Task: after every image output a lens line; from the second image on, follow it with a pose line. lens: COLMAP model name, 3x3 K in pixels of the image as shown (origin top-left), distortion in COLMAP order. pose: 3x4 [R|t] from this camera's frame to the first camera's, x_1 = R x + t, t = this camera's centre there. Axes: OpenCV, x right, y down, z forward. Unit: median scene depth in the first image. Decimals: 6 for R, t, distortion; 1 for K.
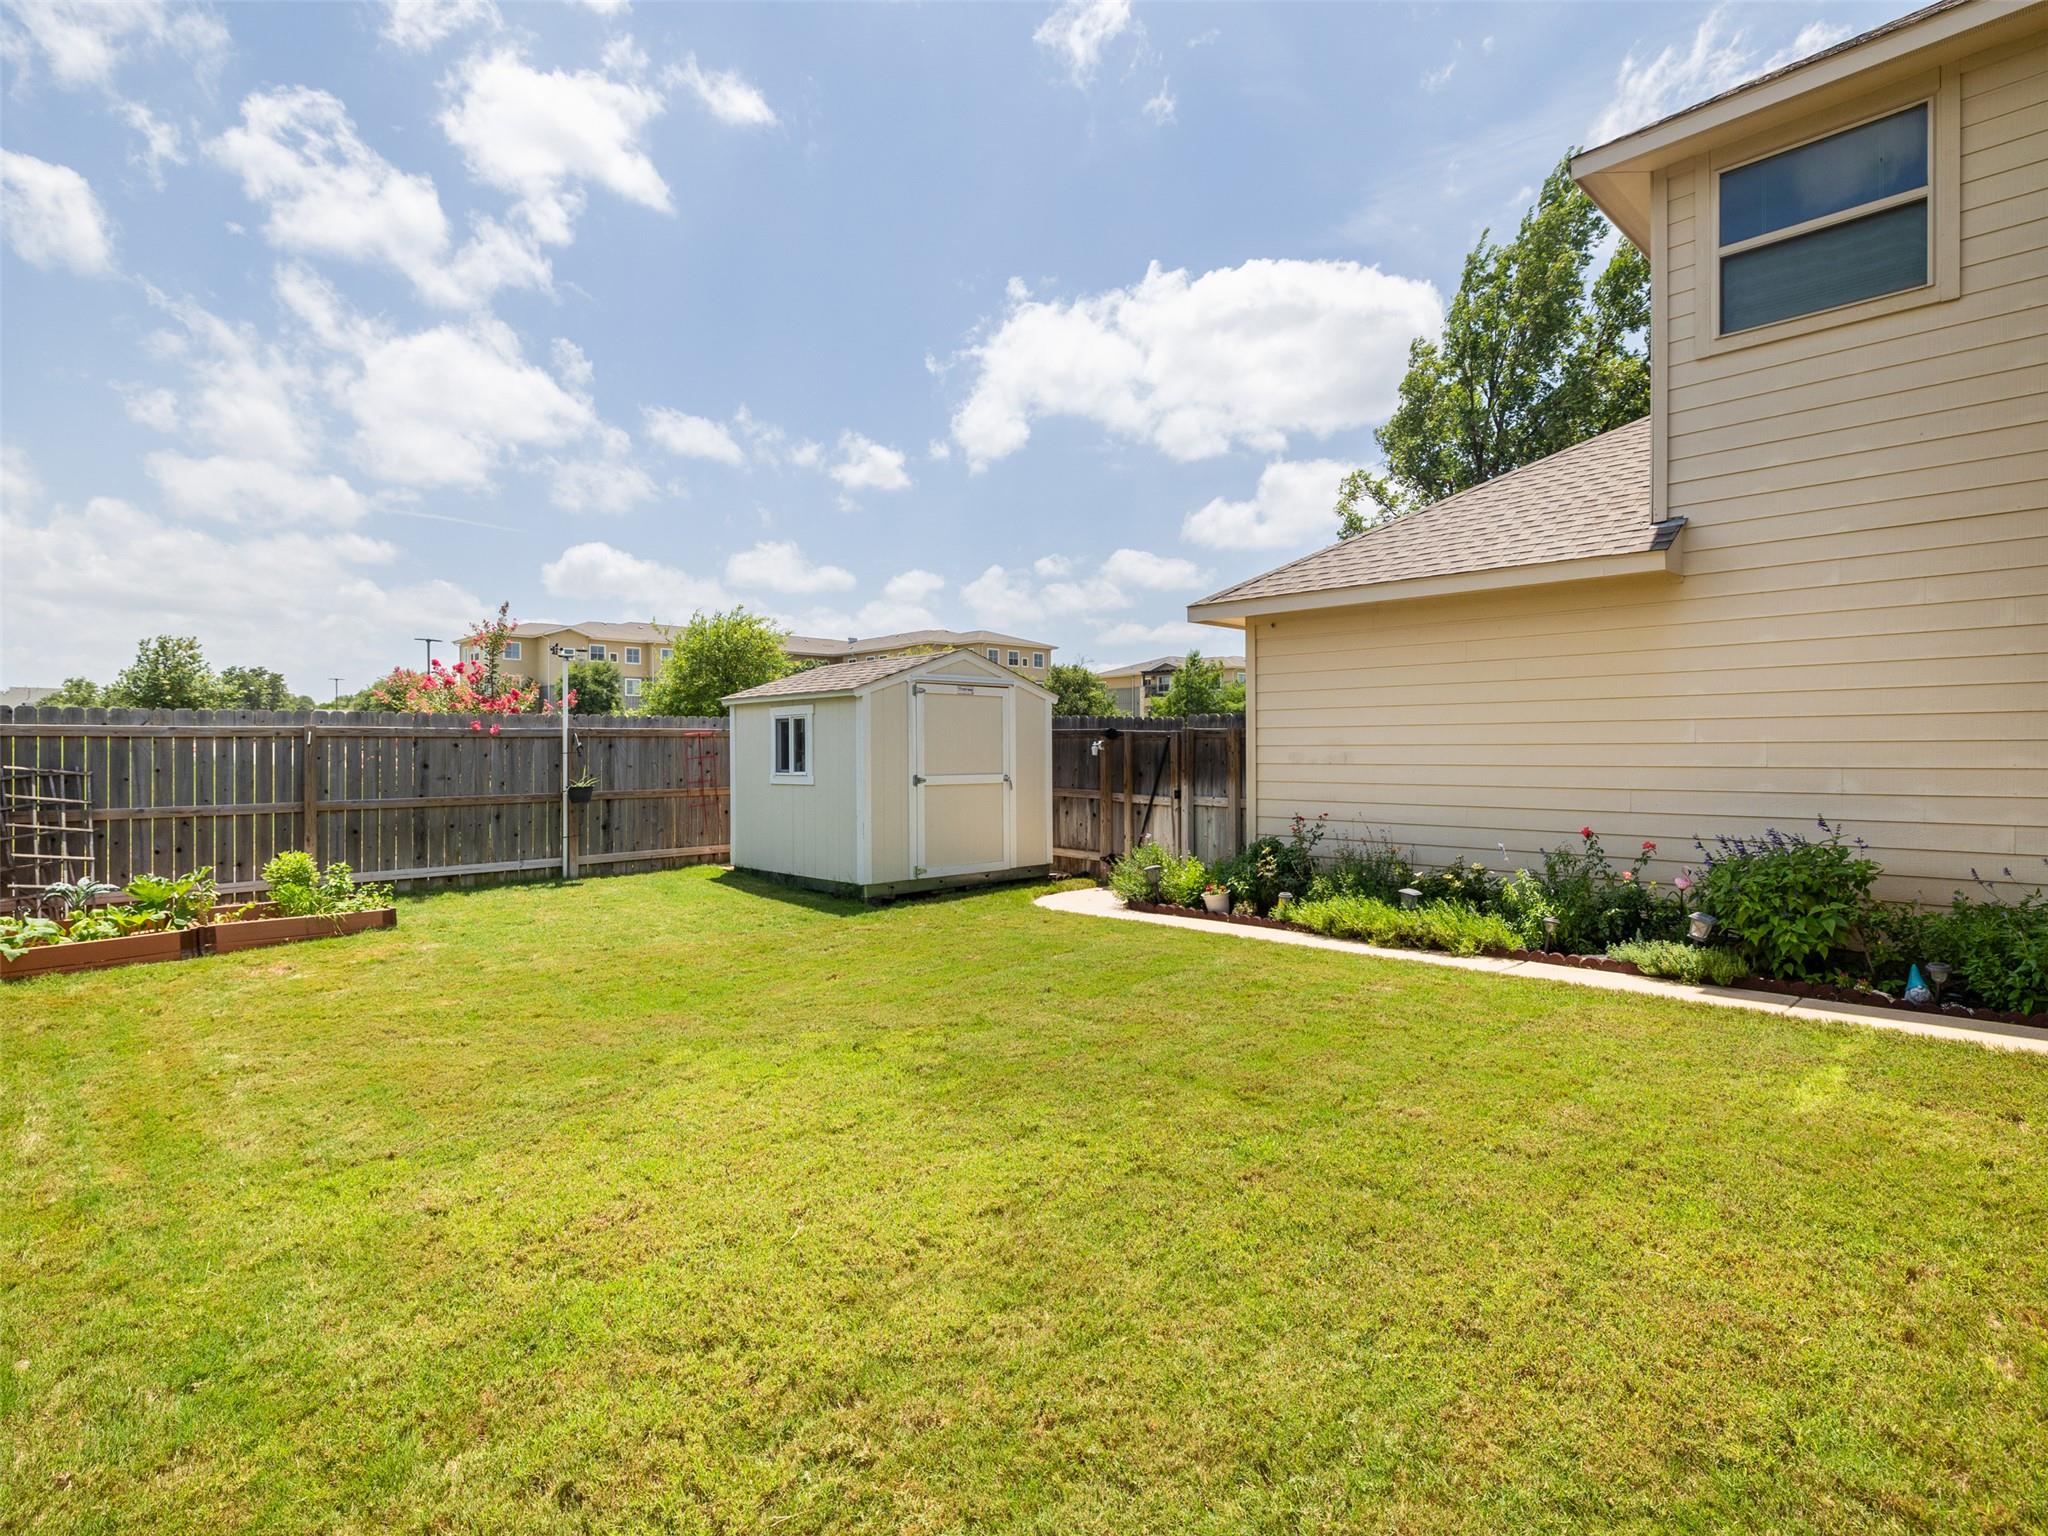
lens RADIAL K [[1024.9, 0, 1023.9], [0, 1024.9, 759.4], [0, 0, 1]] dist [-0.004618, 0.000012]
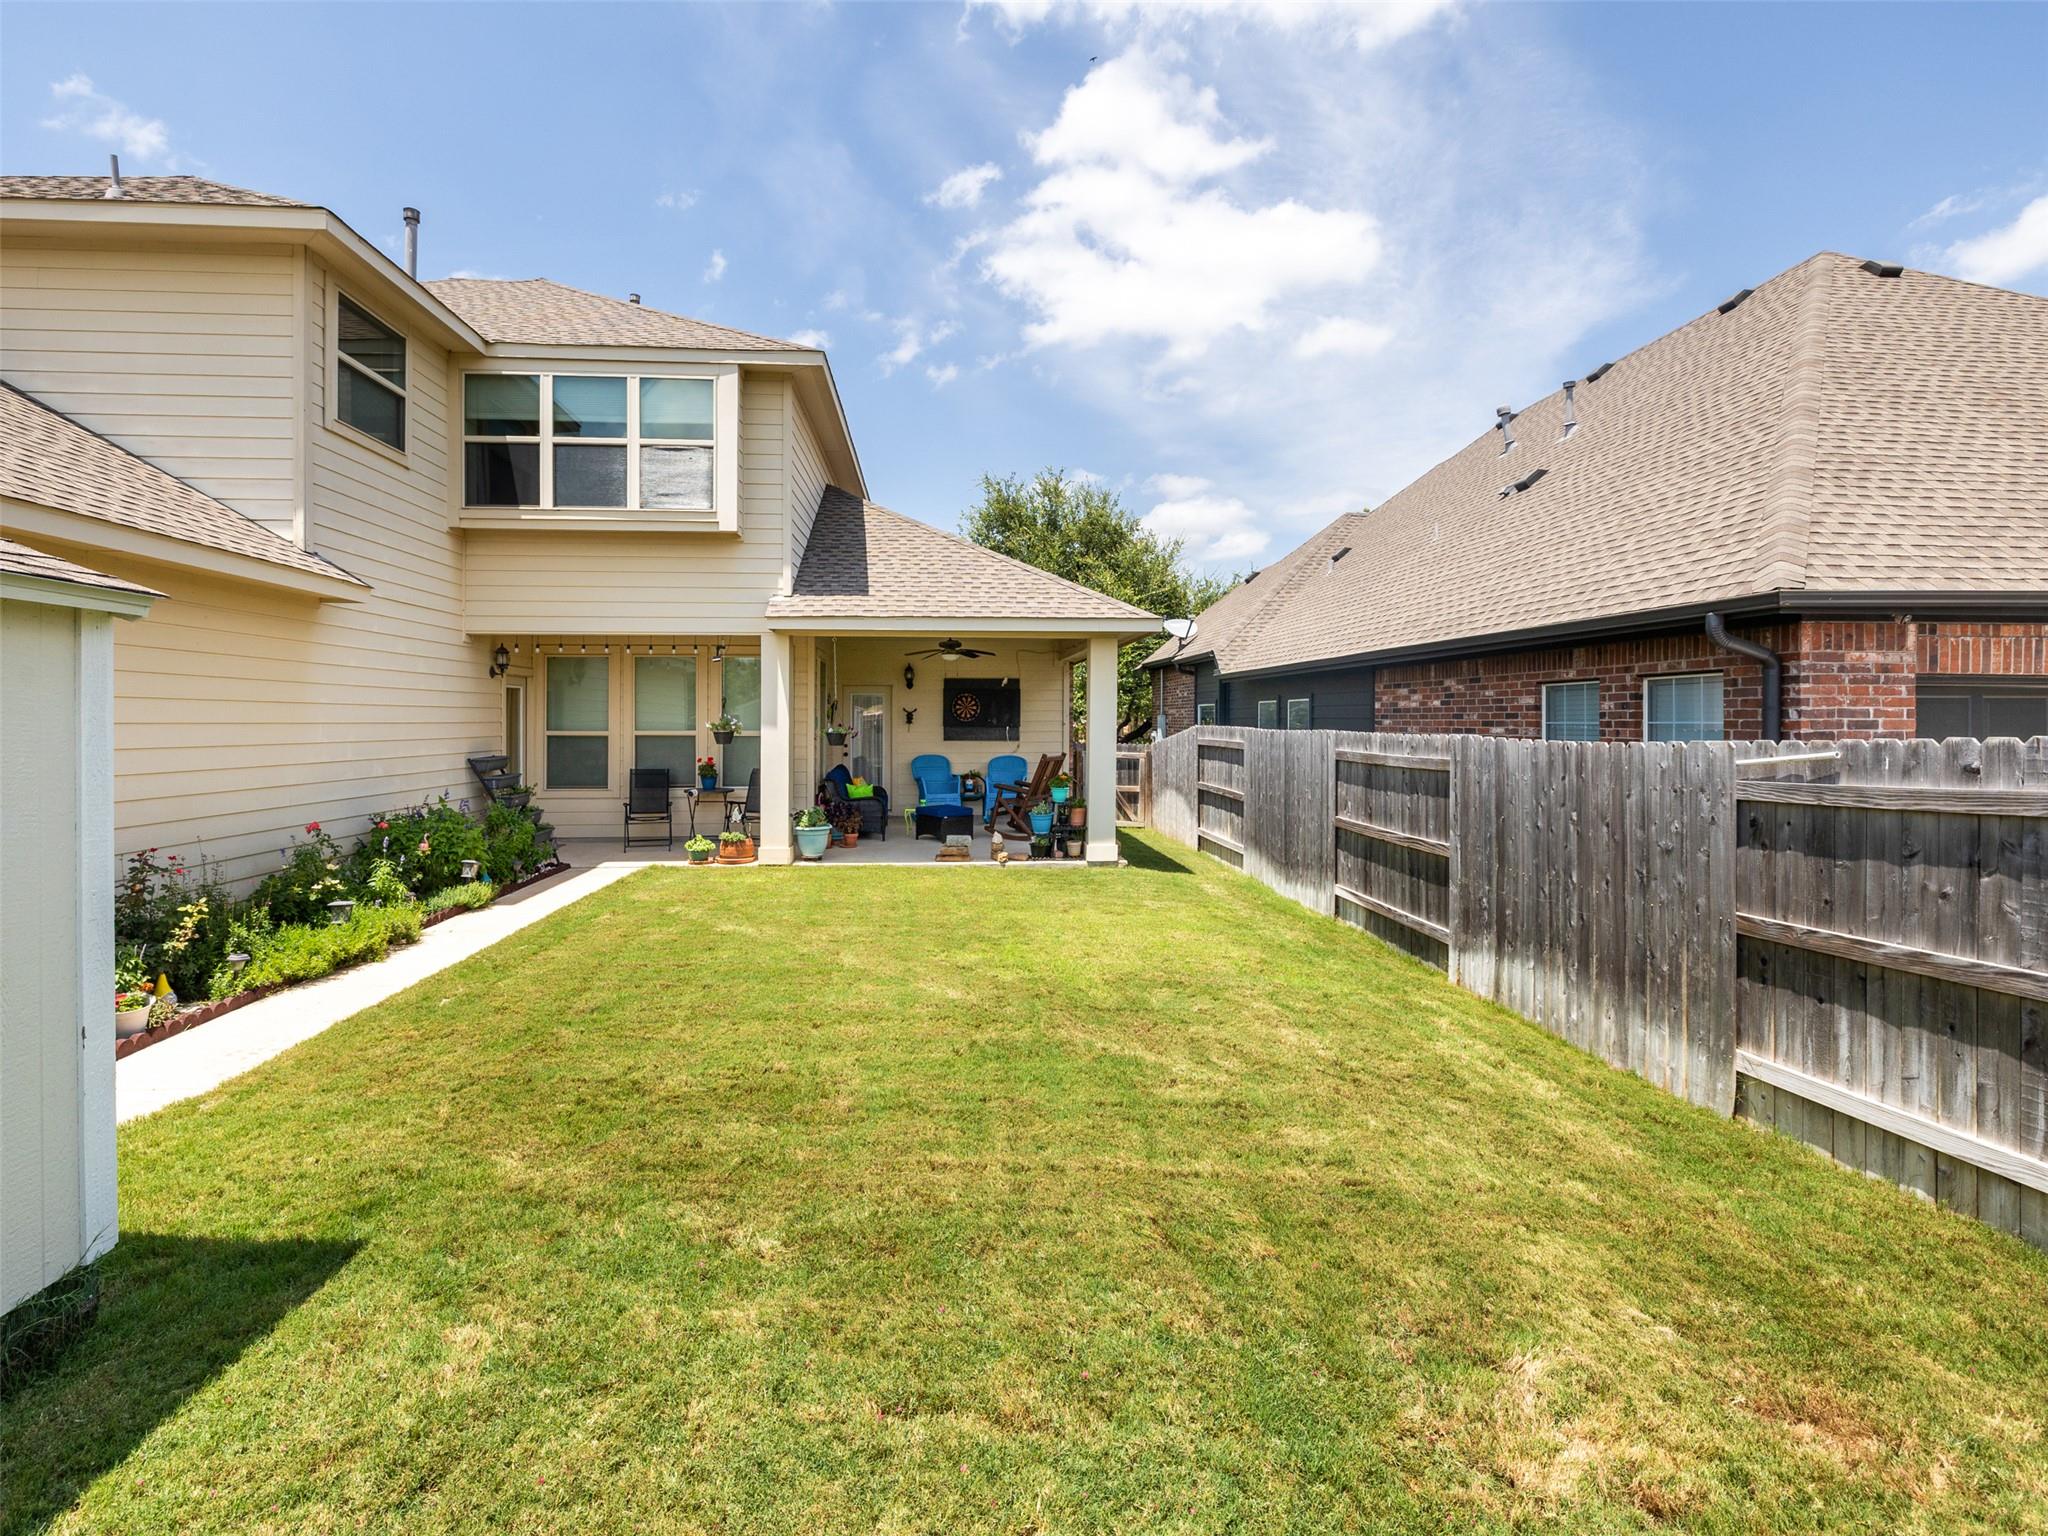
lens RADIAL K [[980.6, 0, 1011.2], [0, 980.6, 724.6], [0, 0, 1]] dist [-0.005129, -0.001652]
pose [[-0.769087, 0.001757, 0.639142, -0.500512], [0.006723, 0.999963, 0.005341, -0.026984], [-0.639109, 0.008405, -0.769070, 0.963448]]
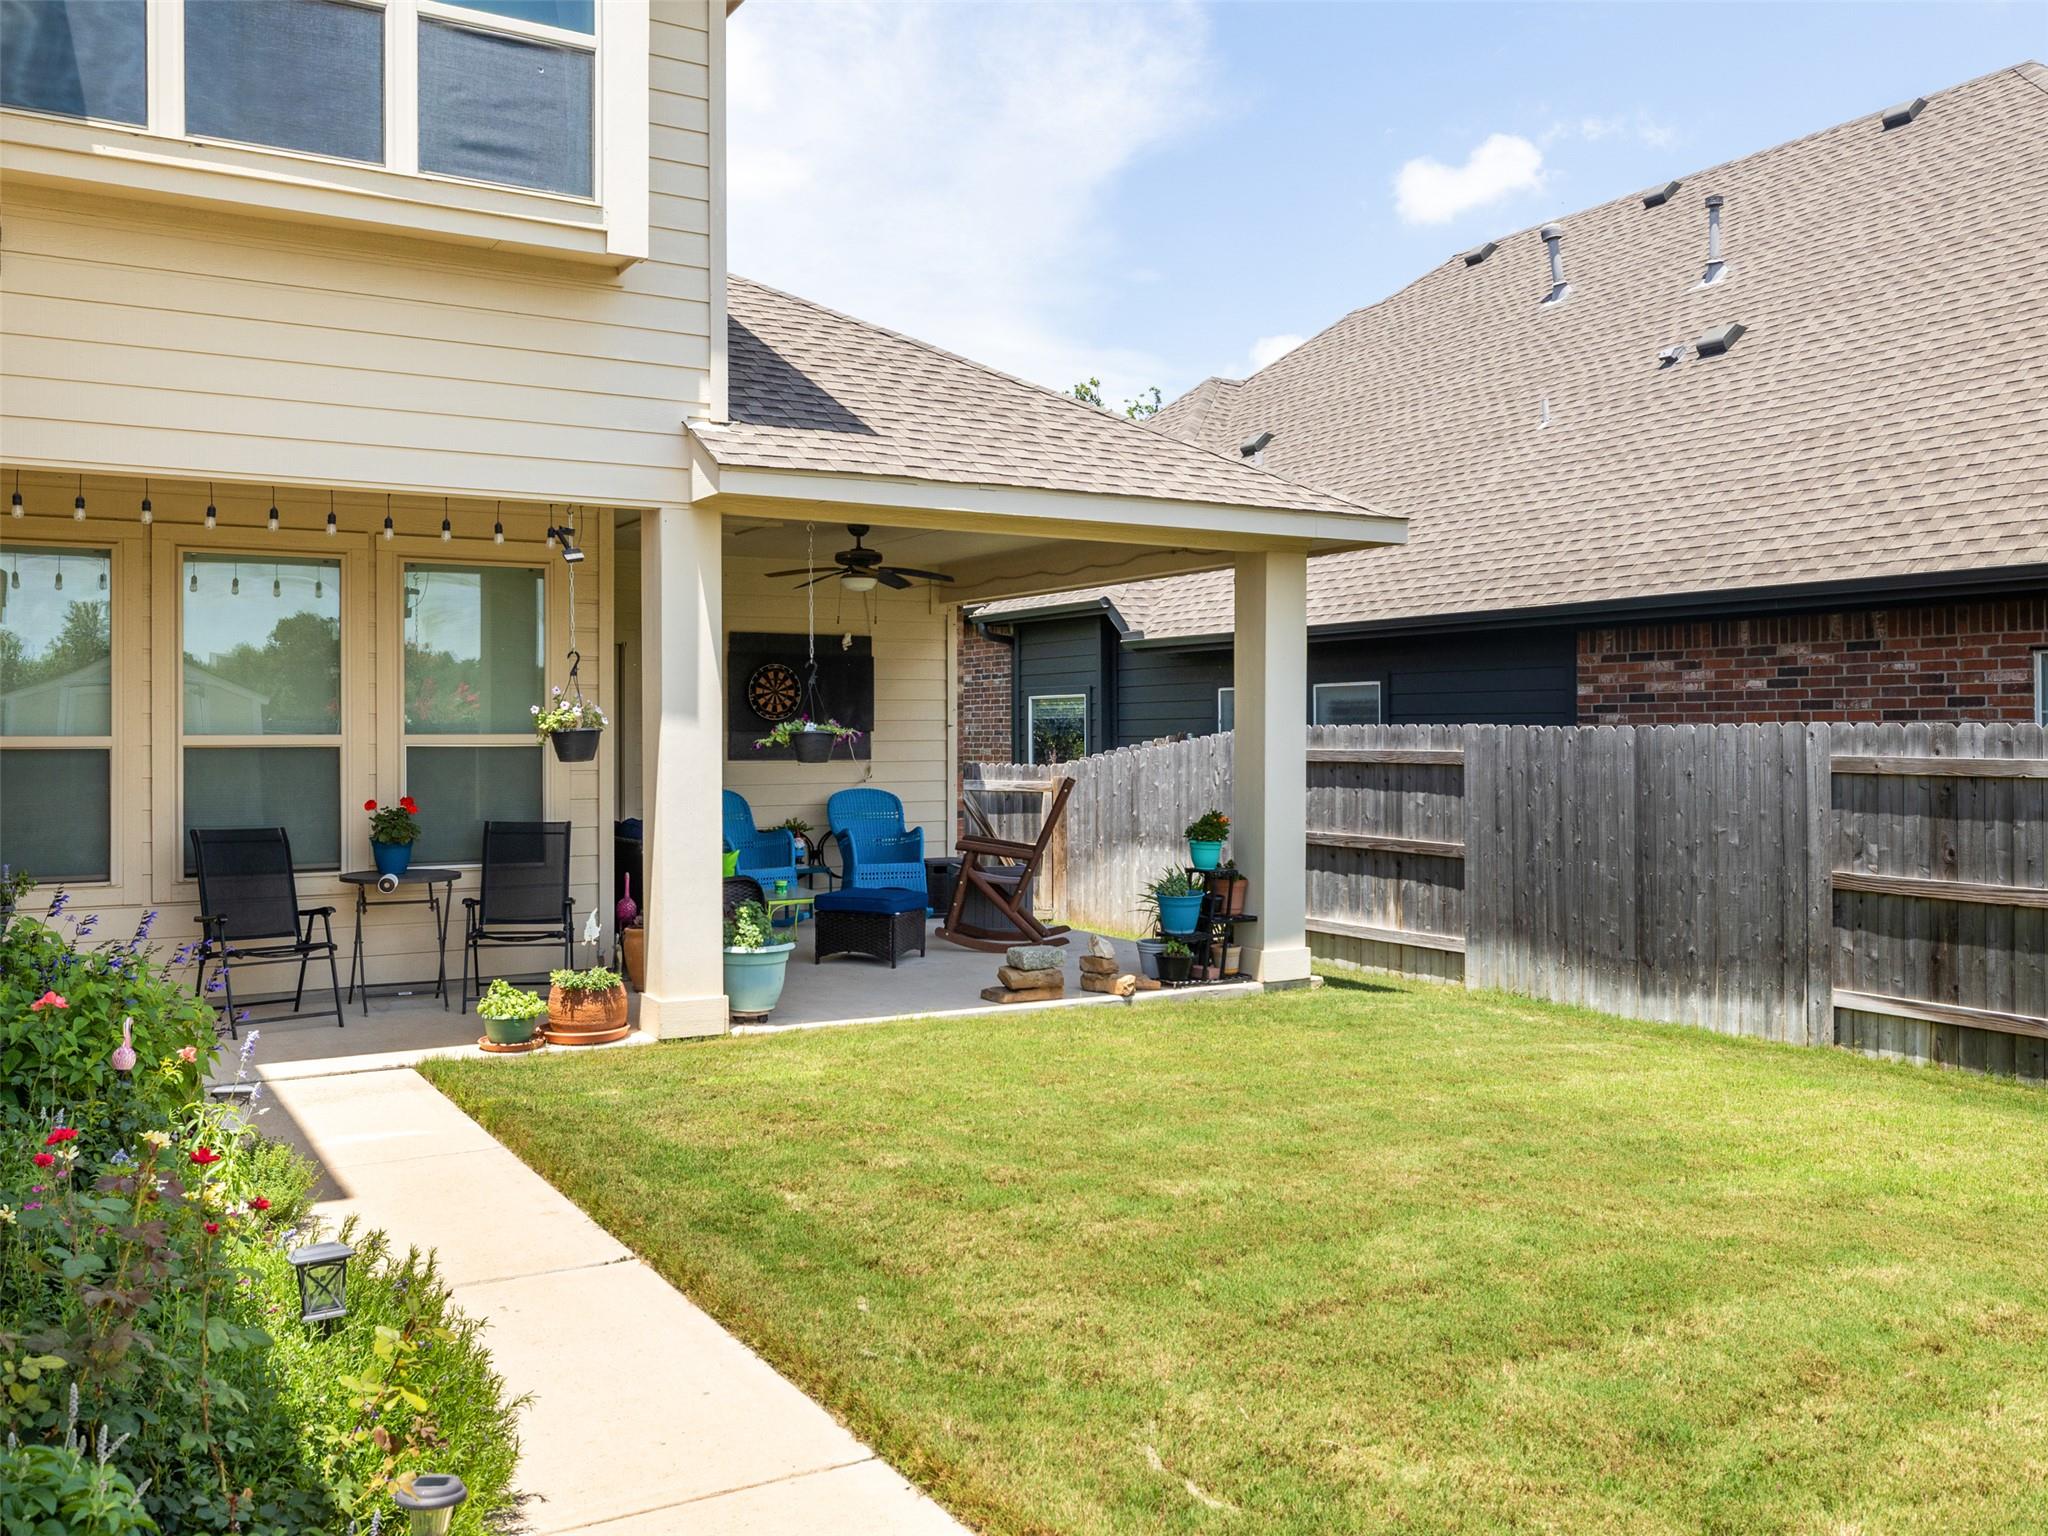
lens RADIAL K [[1703.0, 0, 1025.7], [0, 1703.0, 757.1], [0, 0, 1]] dist [-0.018432, -0.004823]
pose [[-0.973707, 0.005373, 0.227739, 0.051825], [0.009024, 0.999847, 0.014991, -0.014029], [-0.227624, 0.016651, -0.973607, 1.057699]]
